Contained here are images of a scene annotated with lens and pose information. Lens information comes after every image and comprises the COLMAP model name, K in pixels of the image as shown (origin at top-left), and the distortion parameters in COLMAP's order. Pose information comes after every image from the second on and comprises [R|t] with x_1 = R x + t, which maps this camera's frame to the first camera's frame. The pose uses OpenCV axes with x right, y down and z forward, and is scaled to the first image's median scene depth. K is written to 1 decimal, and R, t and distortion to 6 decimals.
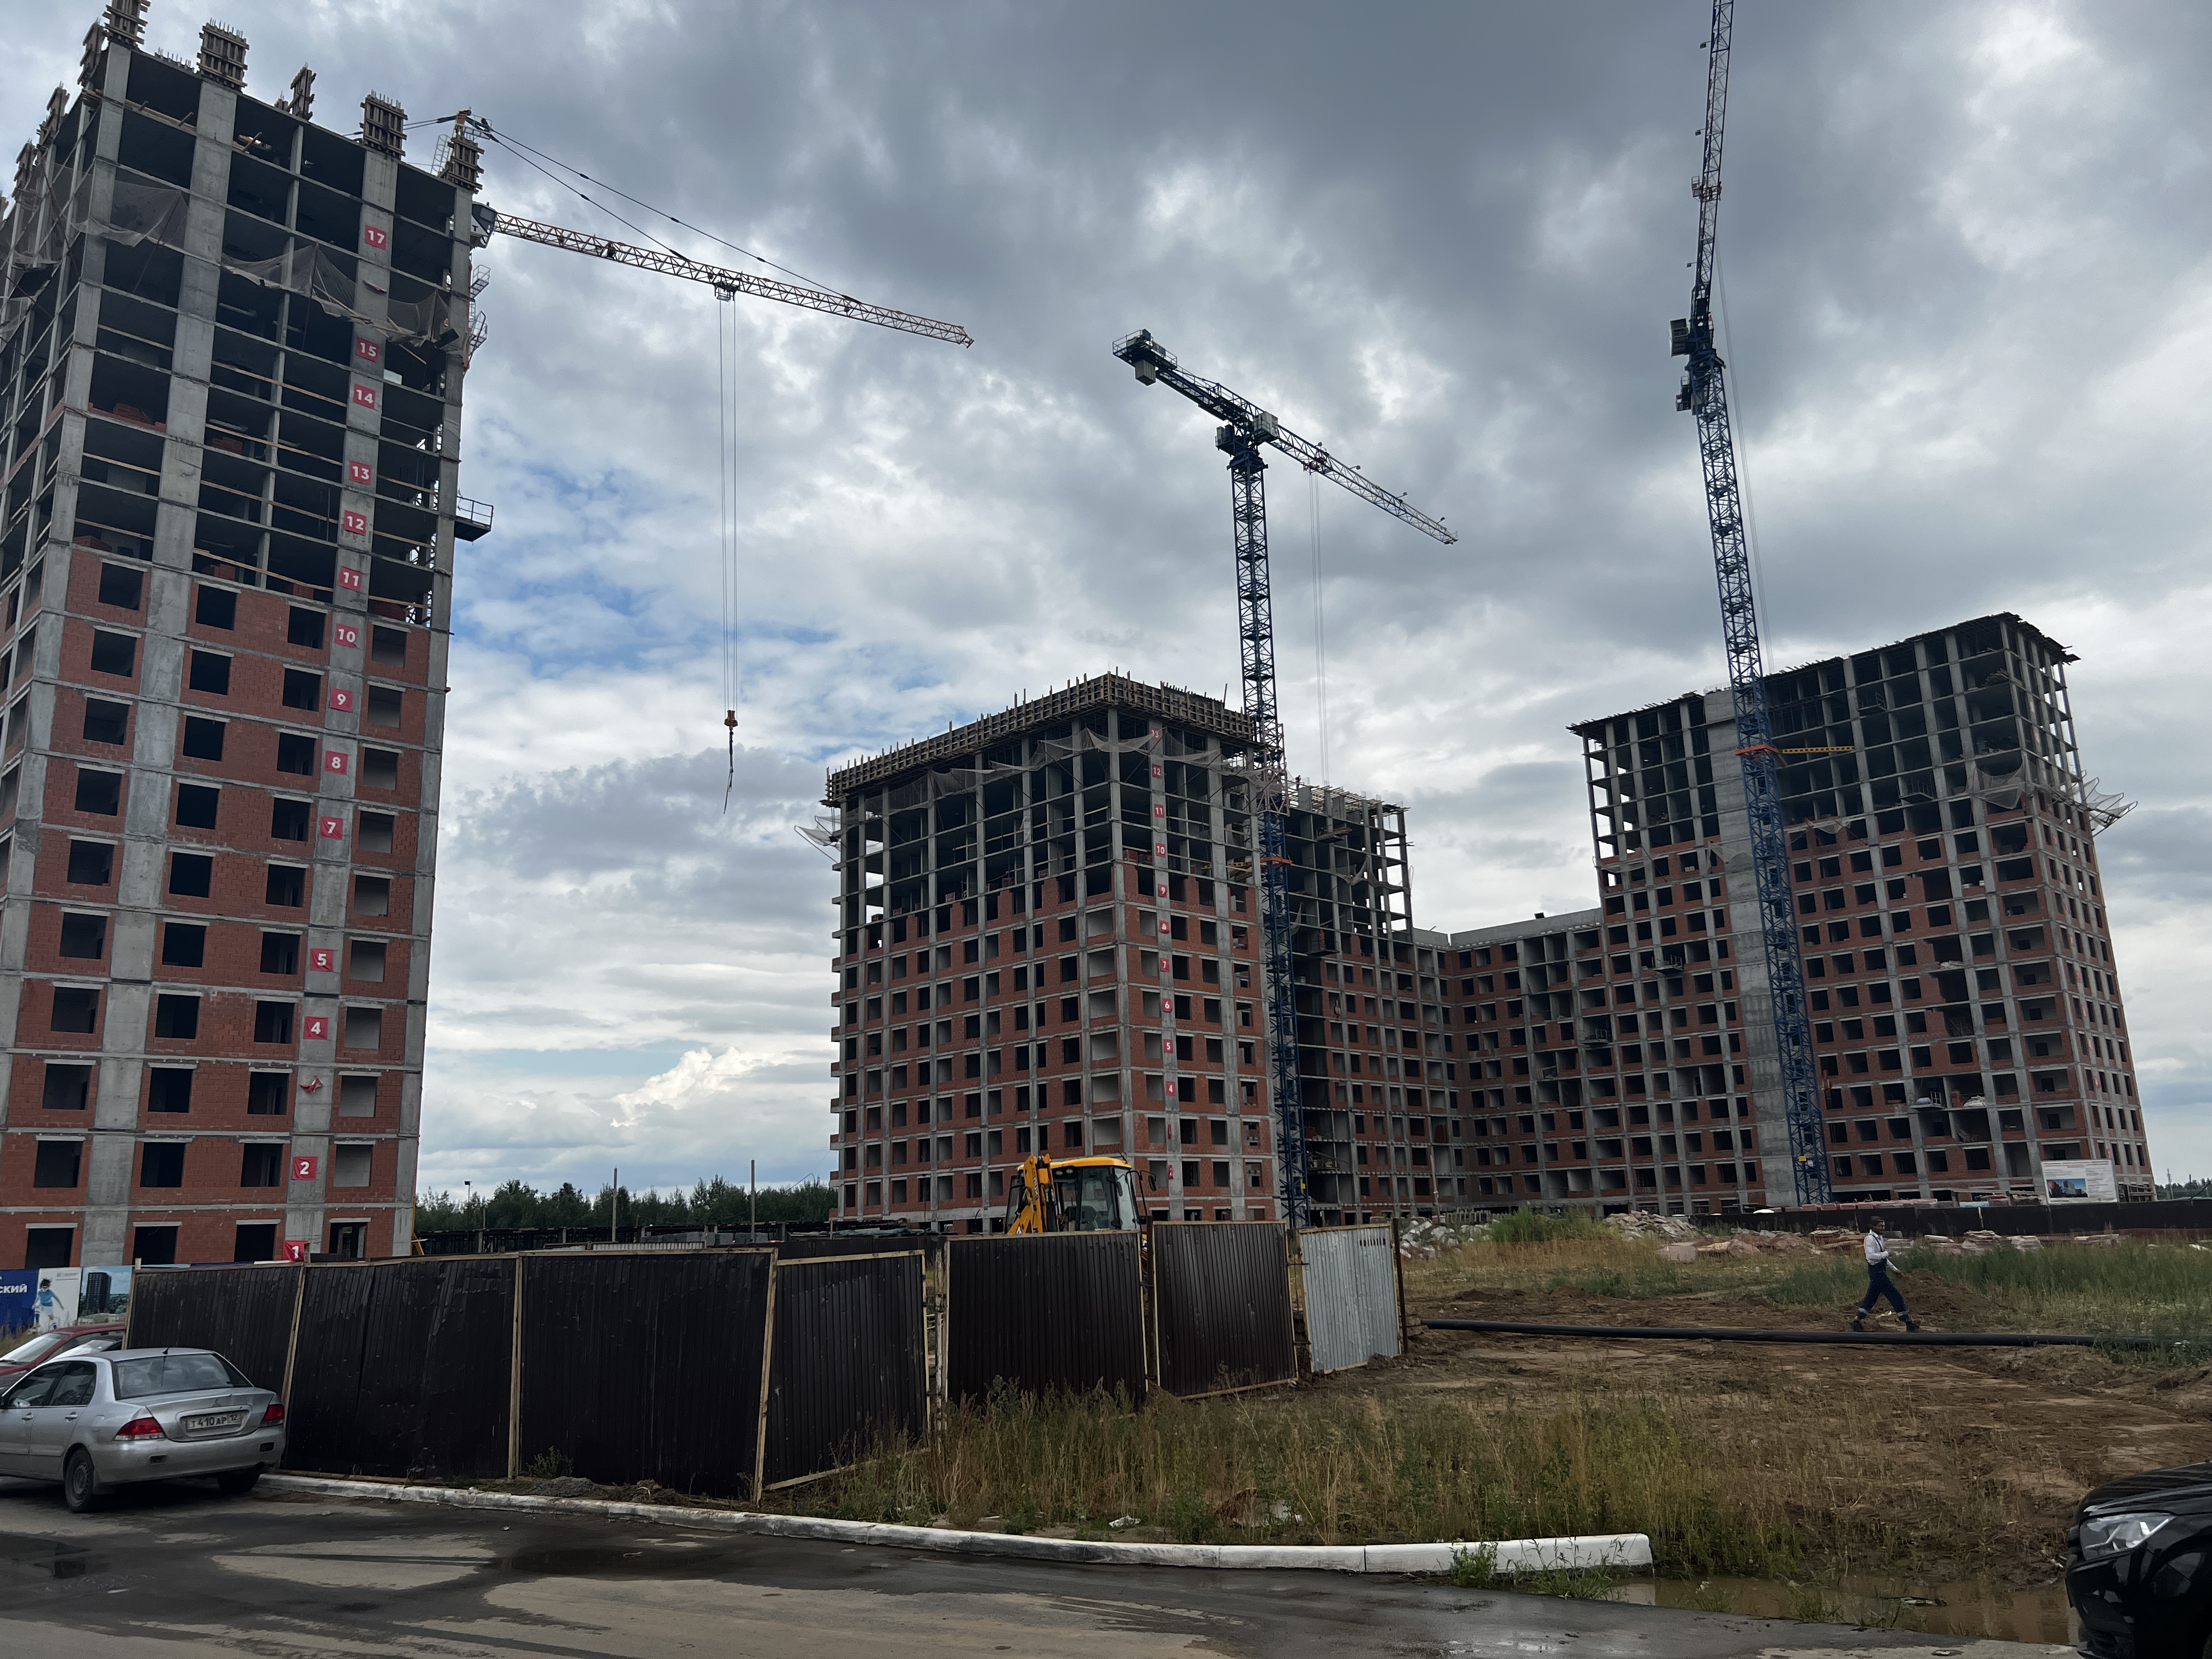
lens RADIAL K [[1693.9, 0, 1054.3], [0, 1693.9, 824.6], [0, 0, 1]] dist [0.092757, -0.121660]
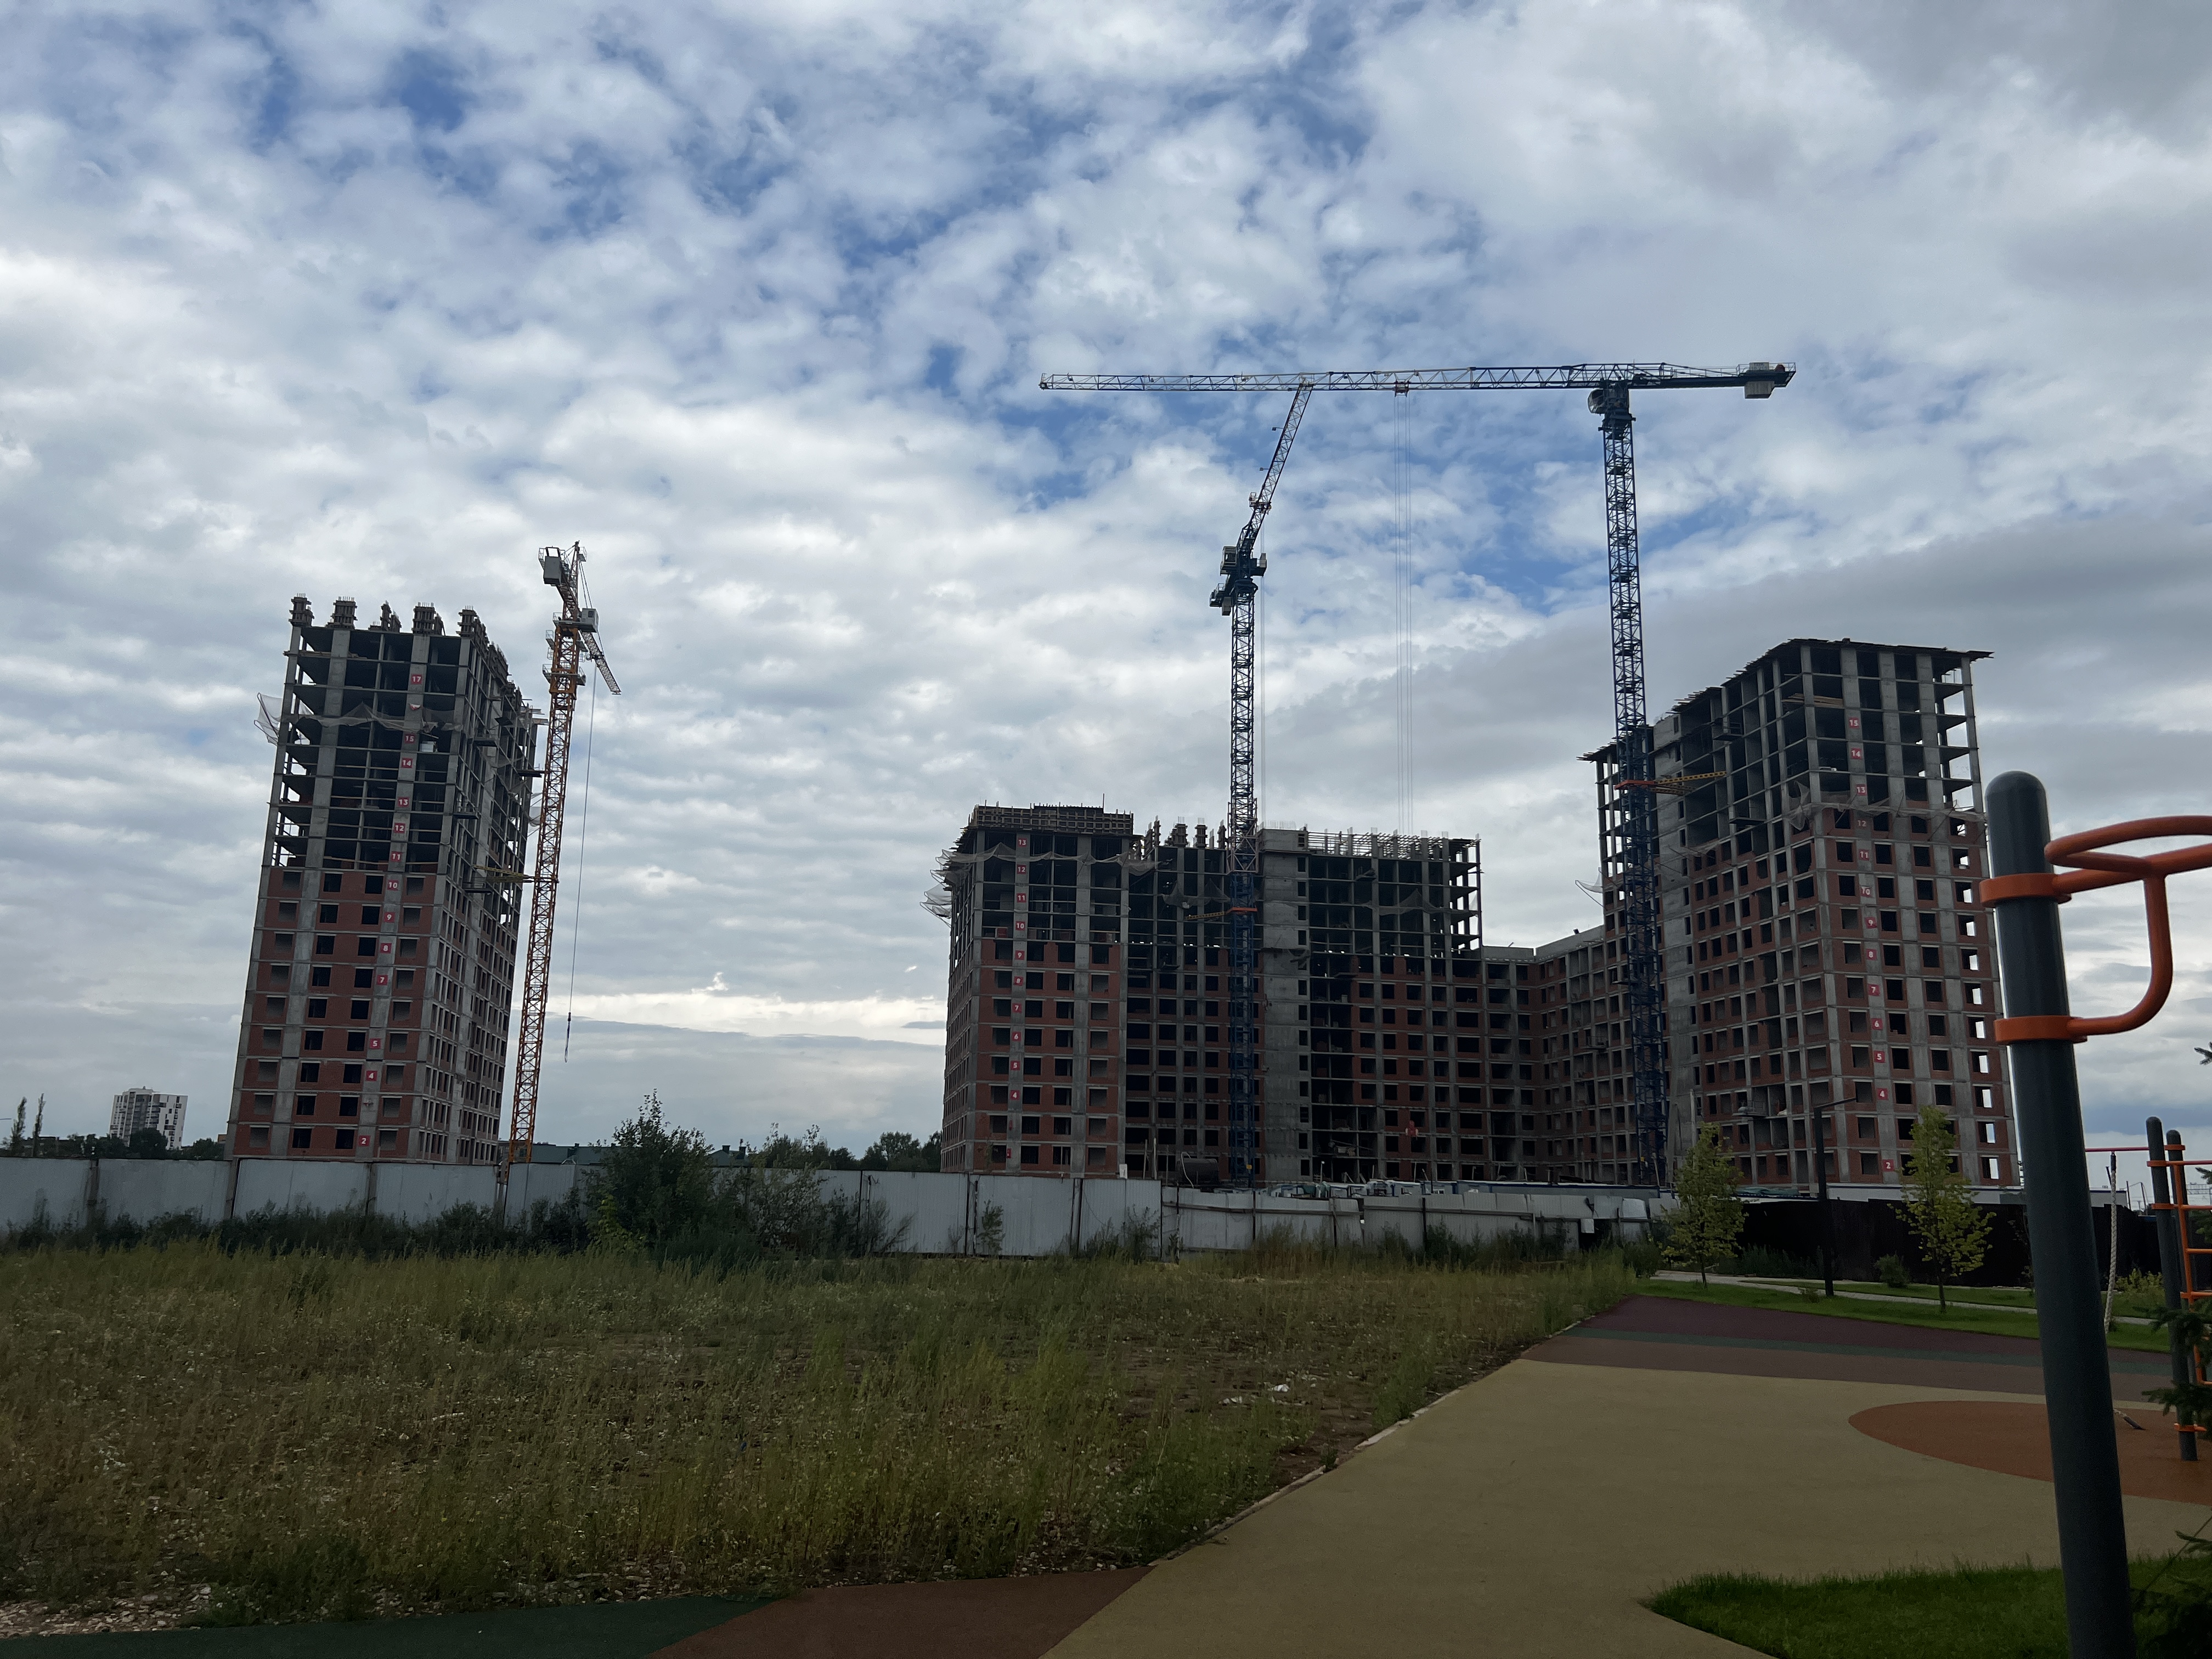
lens RADIAL K [[1693.9, 0, 1054.3], [0, 1693.9, 824.6], [0, 0, 1]] dist [0.092757, -0.121660]
pose [[0.791515, -0.084746, -0.605246, 0.956390], [0.100018, 0.994949, -0.008513, -0.055060], [0.602910, -0.053797, 0.795993, -0.106323]]
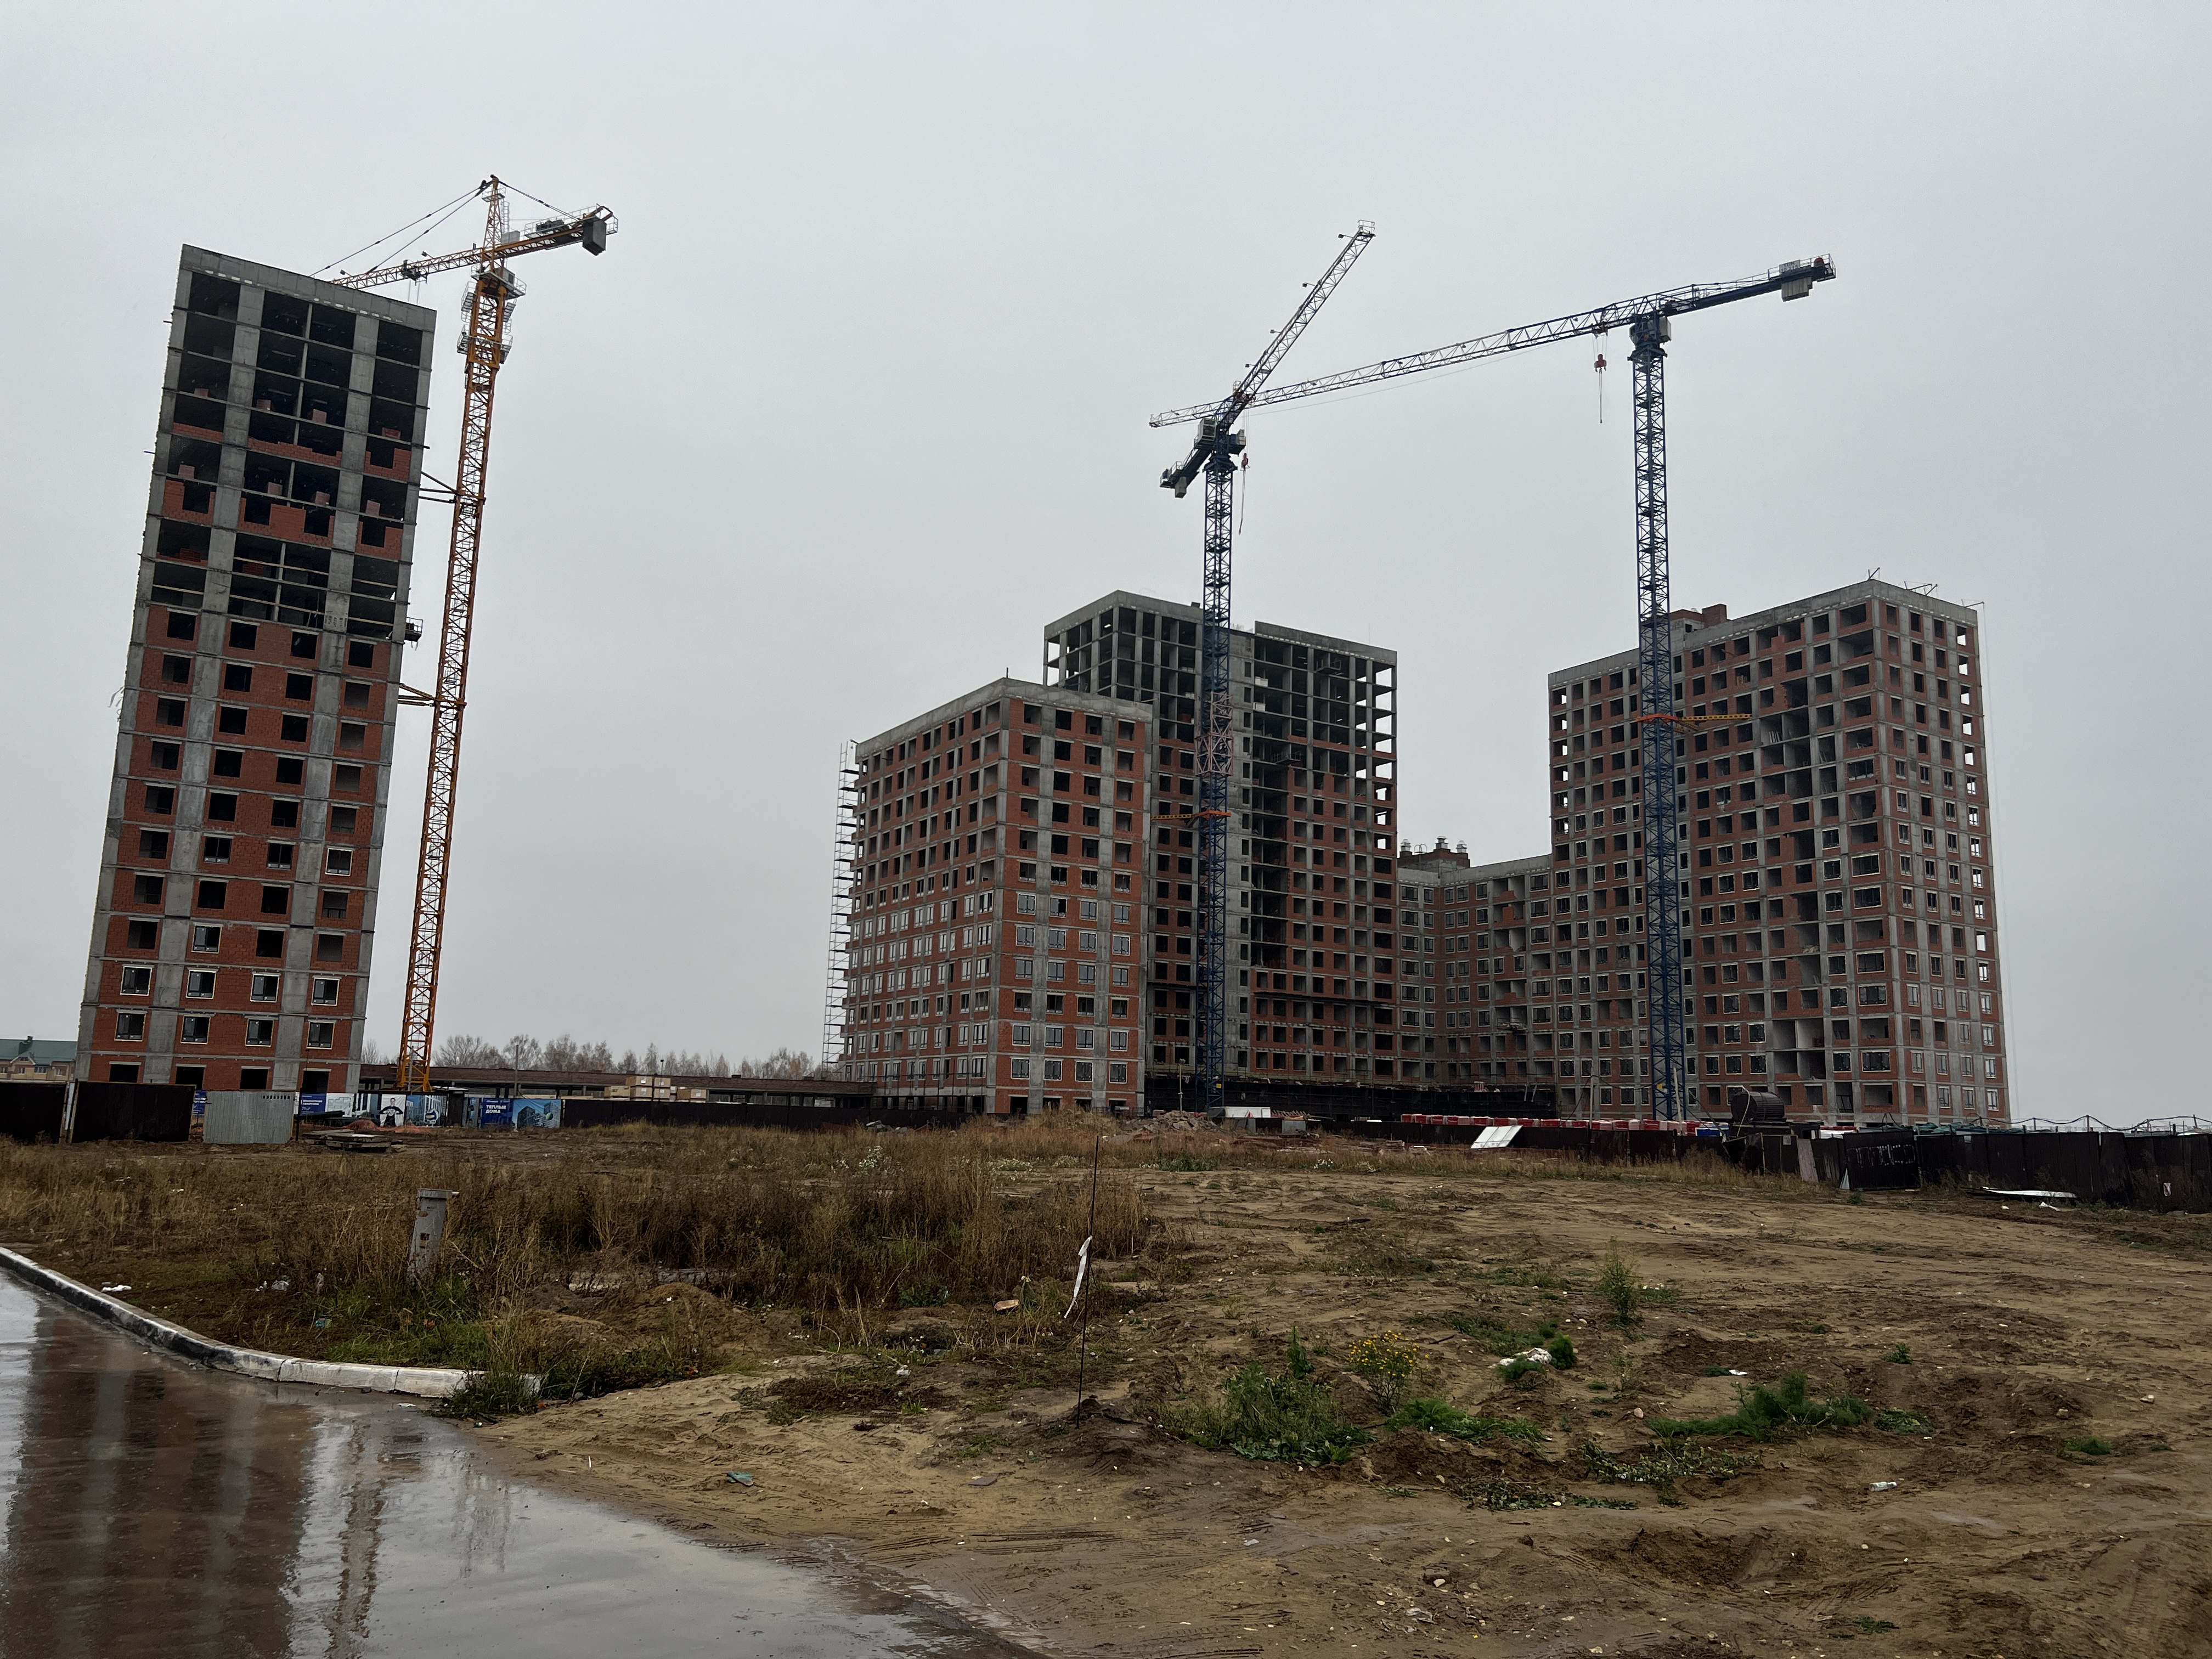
lens RADIAL K [[1693.9, 0, 1054.3], [0, 1693.9, 824.6], [0, 0, 1]] dist [0.092757, -0.121660]
pose [[0.964933, 0.014479, -0.262098, 0.393918], [0.002631, 0.997894, 0.064810, -0.056965], [0.262484, -0.063227, 0.962863, -0.195891]]
